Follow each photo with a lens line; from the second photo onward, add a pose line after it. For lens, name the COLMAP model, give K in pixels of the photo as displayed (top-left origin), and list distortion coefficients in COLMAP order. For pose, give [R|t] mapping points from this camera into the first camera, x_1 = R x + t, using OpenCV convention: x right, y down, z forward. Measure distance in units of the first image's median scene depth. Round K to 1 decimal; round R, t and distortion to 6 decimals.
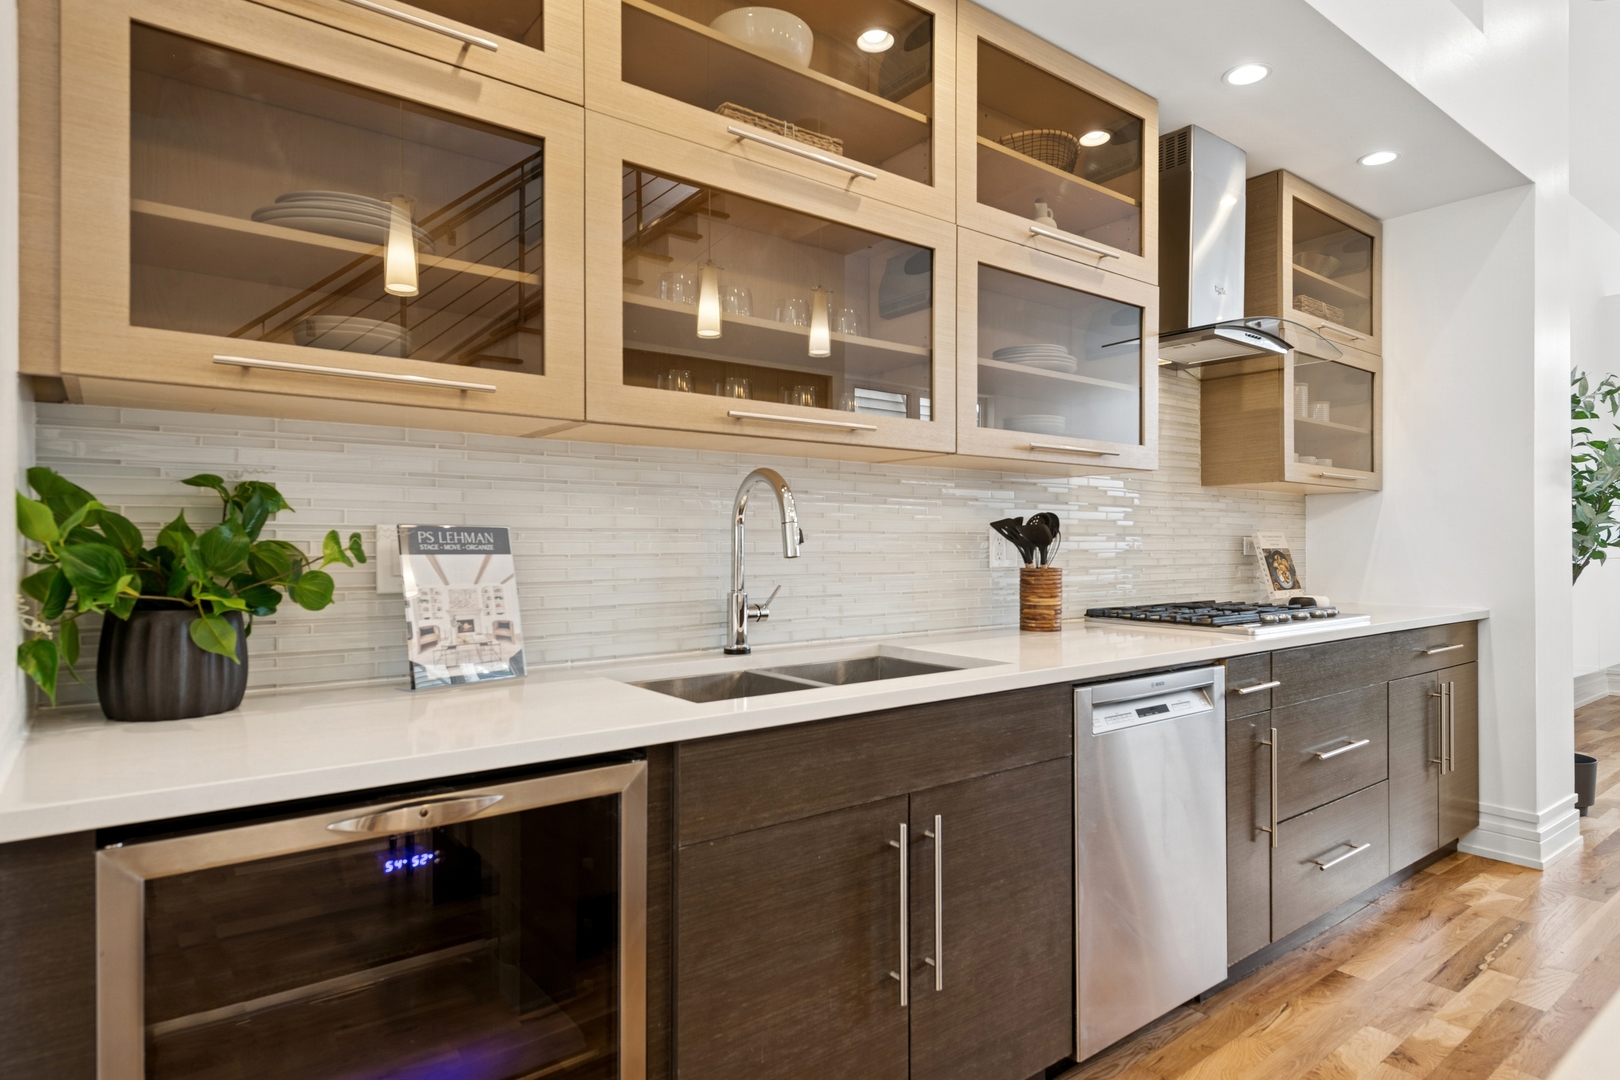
lens RADIAL K [[882.6, 0, 811.1], [0, 882.6, 540.2], [0, 0, 1]] dist [0.006102, 0.000804]
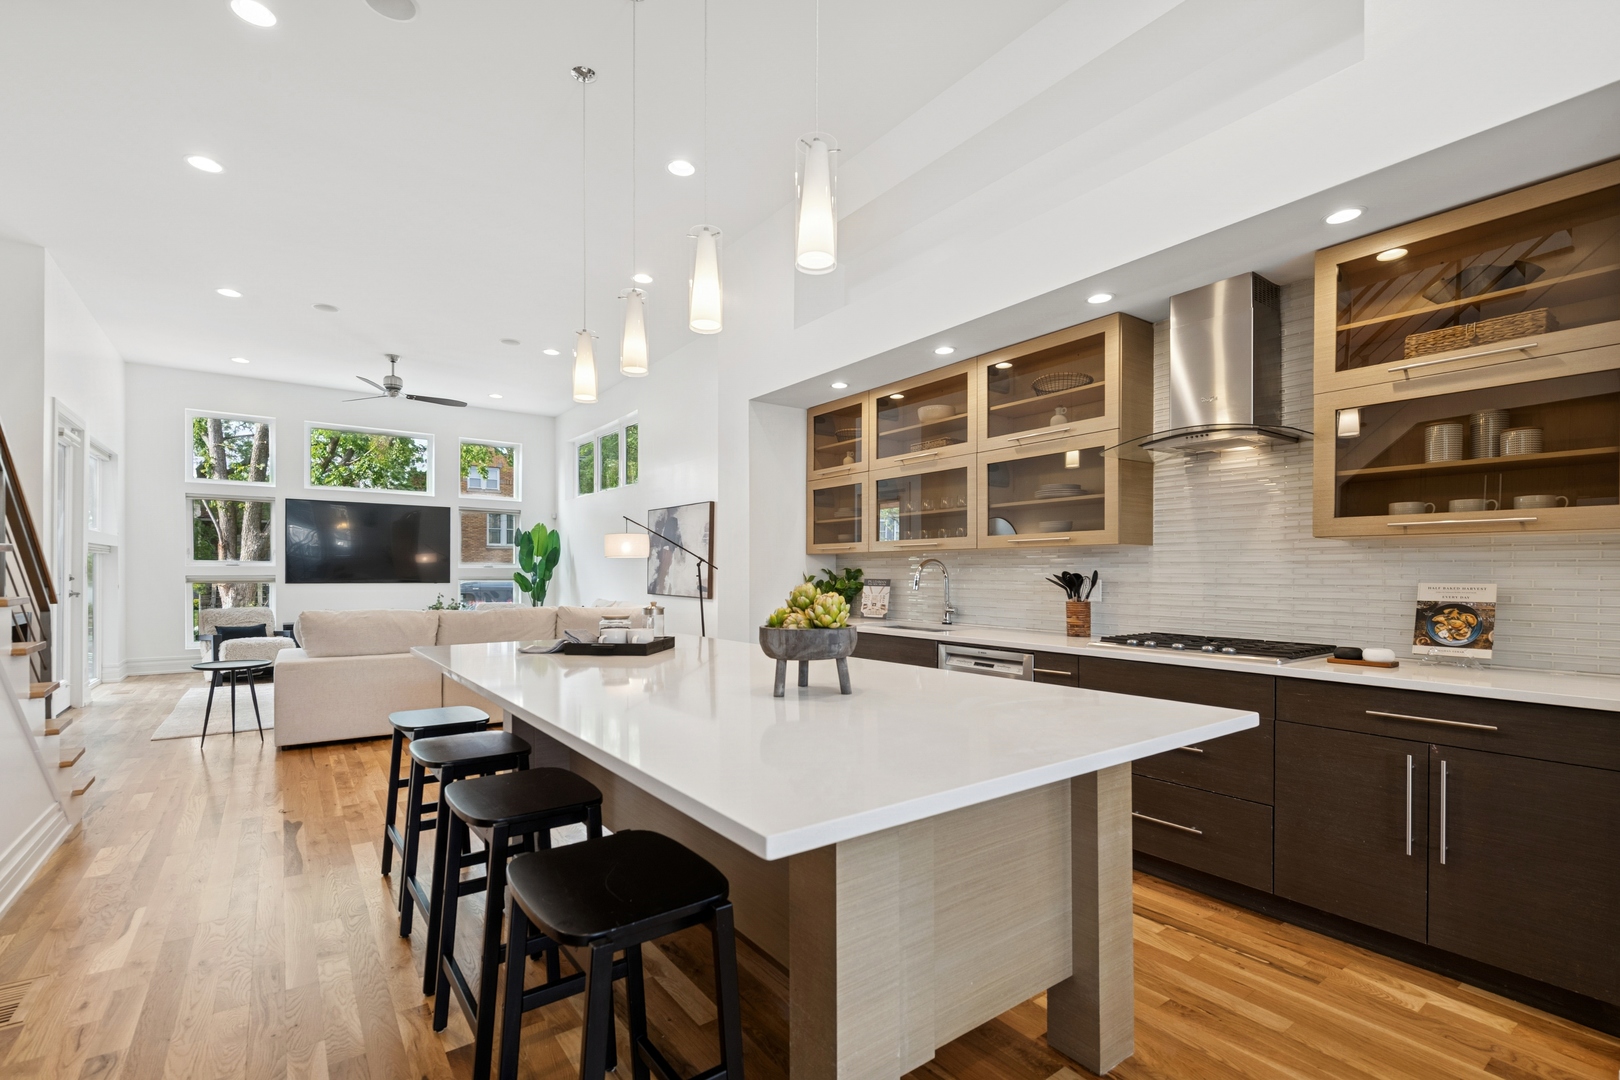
lens RADIAL K [[740.3, 0, 808.5], [0, 740.3, 567.1], [0, 0, 1]] dist [-0.001597, -0.000146]
pose [[-0.022743, 0.000898, -0.999741, 2.074974], [0.009928, 0.999950, 0.000672, -0.053749], [0.999692, -0.009910, -0.022751, 0.567021]]
